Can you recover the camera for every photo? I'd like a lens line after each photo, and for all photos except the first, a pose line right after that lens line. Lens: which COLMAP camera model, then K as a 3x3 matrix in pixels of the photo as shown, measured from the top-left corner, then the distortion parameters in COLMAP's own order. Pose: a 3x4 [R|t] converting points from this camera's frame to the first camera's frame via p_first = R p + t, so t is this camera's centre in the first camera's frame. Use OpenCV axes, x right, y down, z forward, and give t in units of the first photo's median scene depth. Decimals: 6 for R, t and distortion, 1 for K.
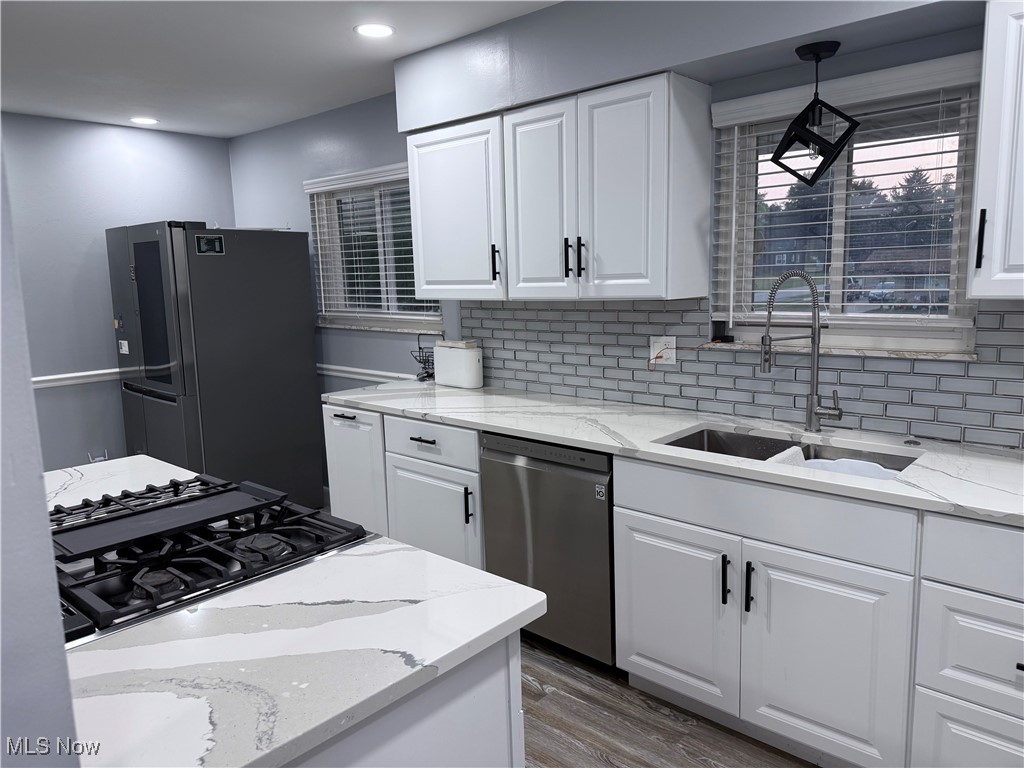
lens RADIAL K [[728.1, 0, 512.0], [0, 728.1, 384.0], [0, 0, 1]] dist [0.074133, -0.079540]
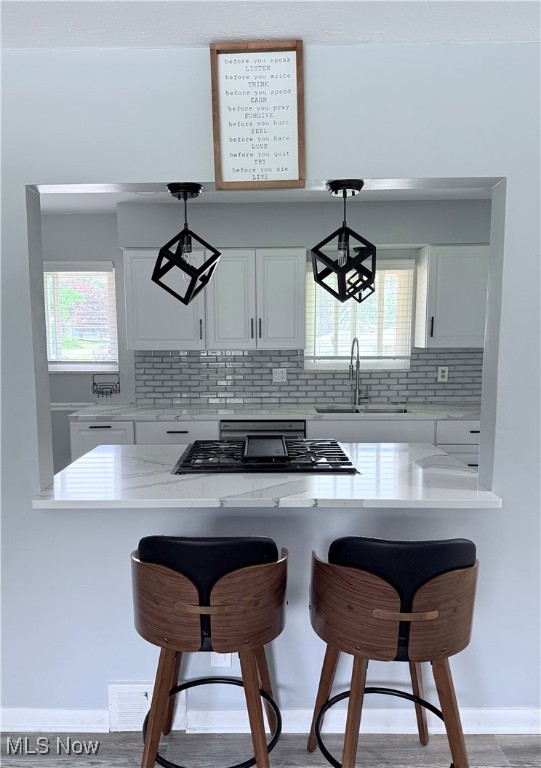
lens RADIAL K [[552.9, 0, 260.1], [0, 552.9, 388.8], [0, 0, 1]] dist [0.045115, -0.068892]
pose [[0.744696, -0.044855, 0.665895, -1.030993], [0.087419, 0.995699, -0.030693, 0.041190], [-0.661654, 0.081069, 0.745414, -0.122211]]
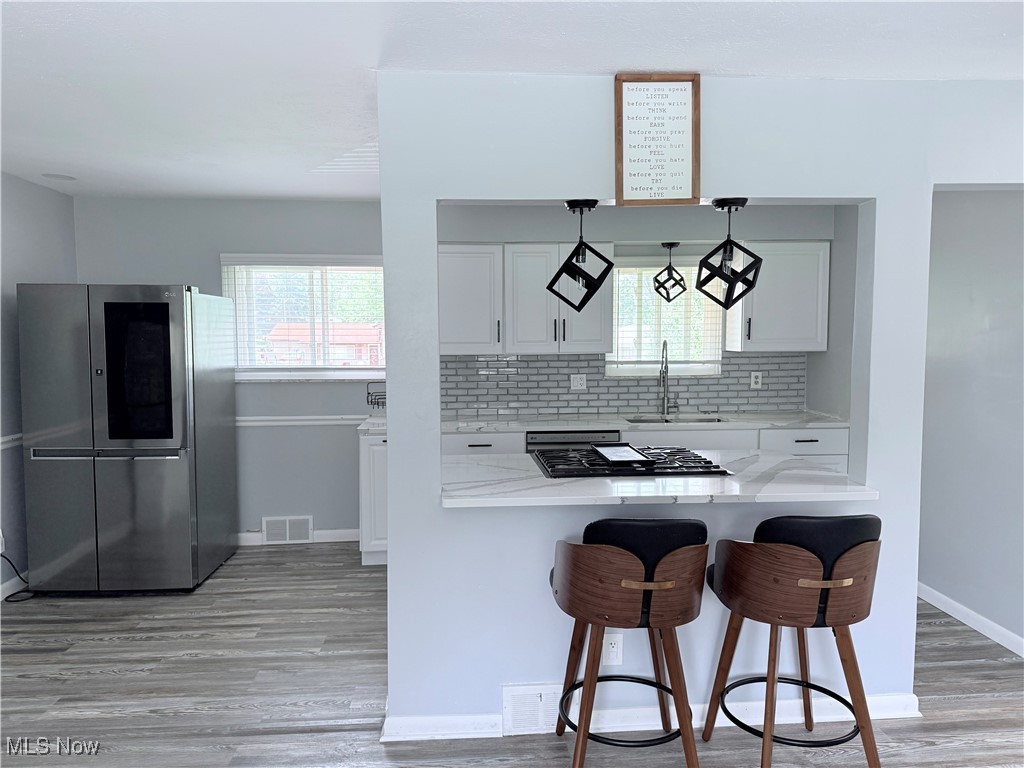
lens RADIAL K [[726.7, 0, 512.0], [0, 726.7, 384.0], [0, 0, 1]] dist [0.052942, -0.064989]
pose [[0.685688, -0.031425, 0.727217, -1.461171], [0.097896, 0.993972, -0.049354, 0.037881], [-0.721282, 0.105033, 0.684631, -0.131596]]
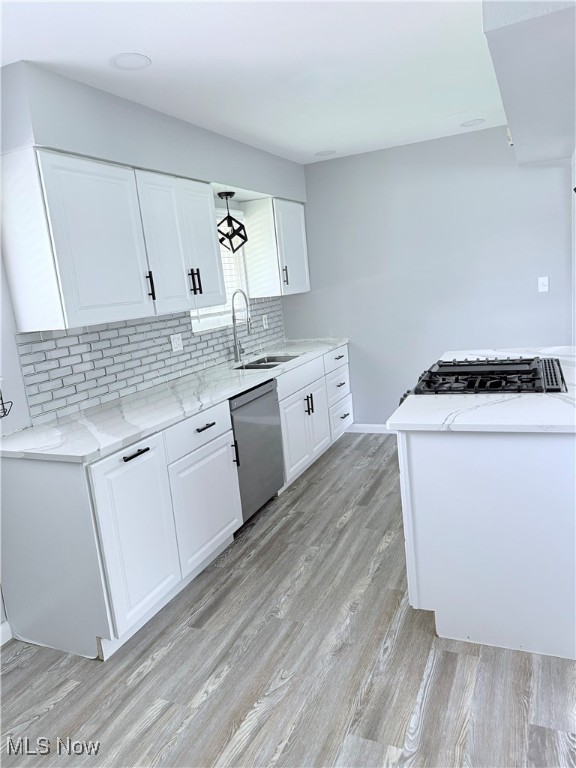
lens RADIAL K [[529.3, 0, 301.7], [0, 529.3, 395.9], [0, 0, 1]] dist [0.040166, -0.040586]
pose [[-0.327511, -0.144625, 0.933713, -1.232261], [0.244421, 0.941609, 0.231582, -0.170532], [-0.912686, 0.304065, -0.273038, 1.335946]]
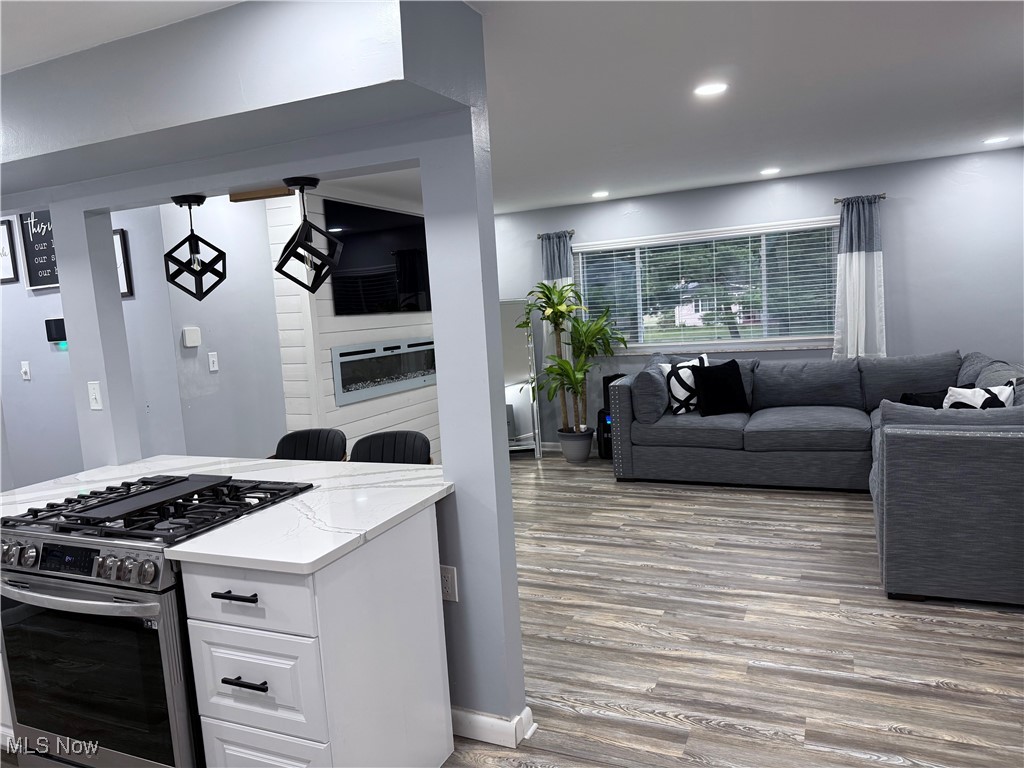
lens RADIAL K [[705.8, 0, 534.0], [0, 705.8, 389.5], [0, 0, 1]] dist [0.040166, -0.040586]
pose [[-0.937304, 0.122936, -0.326111, -0.505636], [0.032558, 0.962515, 0.269269, -0.259092], [0.346989, 0.241769, -0.906171, 1.684968]]
